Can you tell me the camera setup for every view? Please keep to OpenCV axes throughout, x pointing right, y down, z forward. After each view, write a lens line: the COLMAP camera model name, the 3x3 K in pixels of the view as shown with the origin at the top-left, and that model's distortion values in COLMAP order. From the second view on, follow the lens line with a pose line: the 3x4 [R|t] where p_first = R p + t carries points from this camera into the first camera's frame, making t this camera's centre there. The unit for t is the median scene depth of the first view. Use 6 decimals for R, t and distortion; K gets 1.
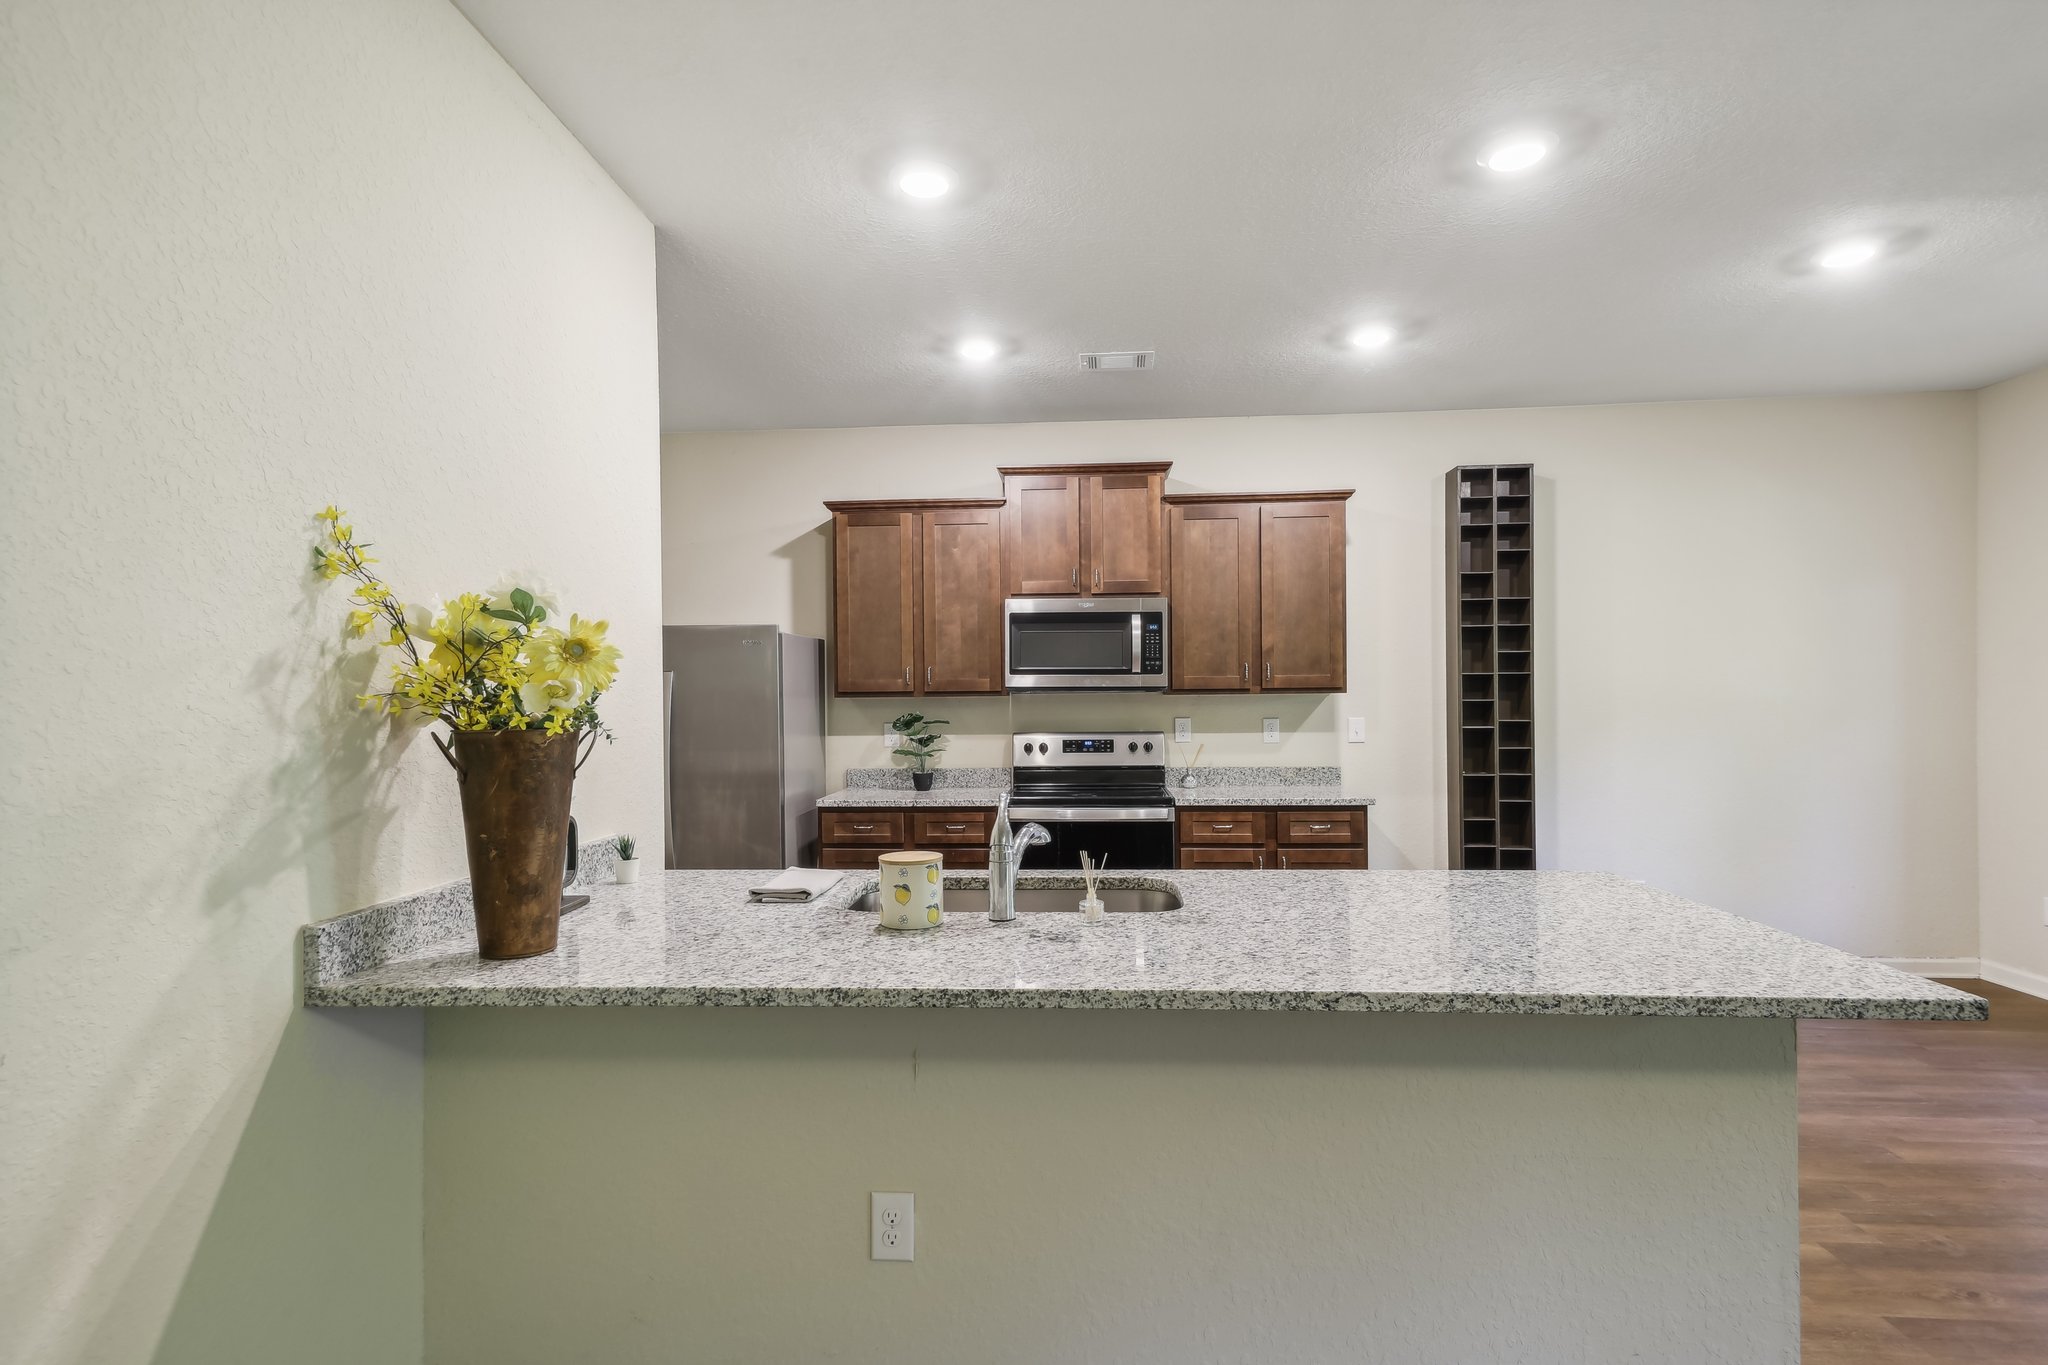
lens RADIAL K [[1008.5, 0, 1021.9], [0, 1008.5, 695.8], [0, 0, 1]] dist [0.020668, -0.000886]
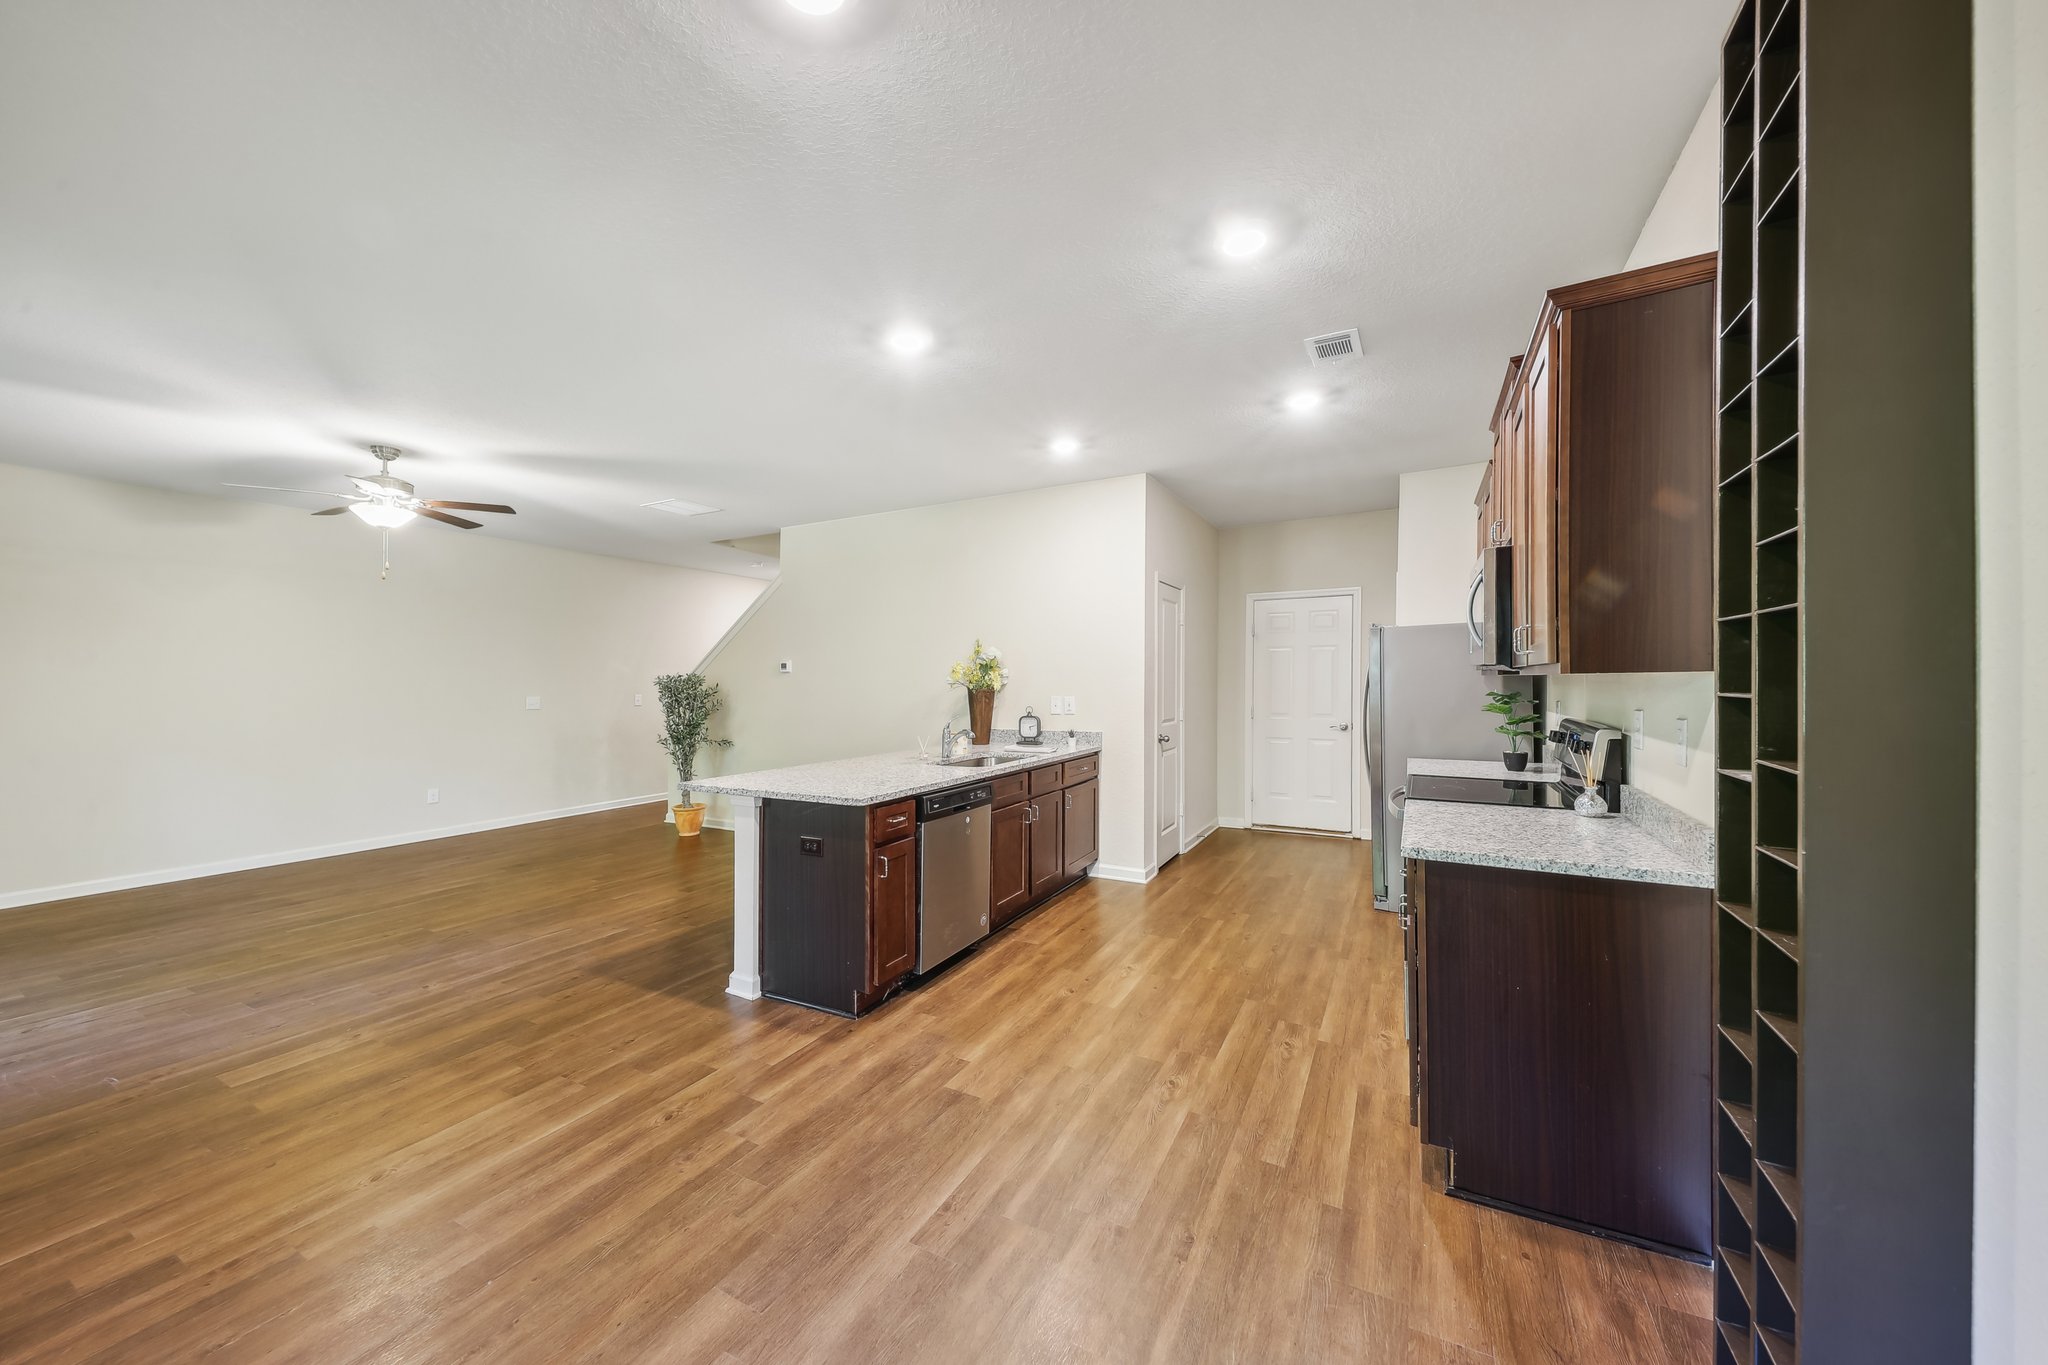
lens RADIAL K [[721.5, 0, 1005.1], [0, 721.5, 707.2], [0, 0, 1]] dist [0.036150, -0.017587]
pose [[-0.418594, 0.043311, -0.907140, 0.880197], [0.012662, 0.999043, 0.041856, -0.003030], [0.908085, 0.006034, -0.418742, 0.999160]]
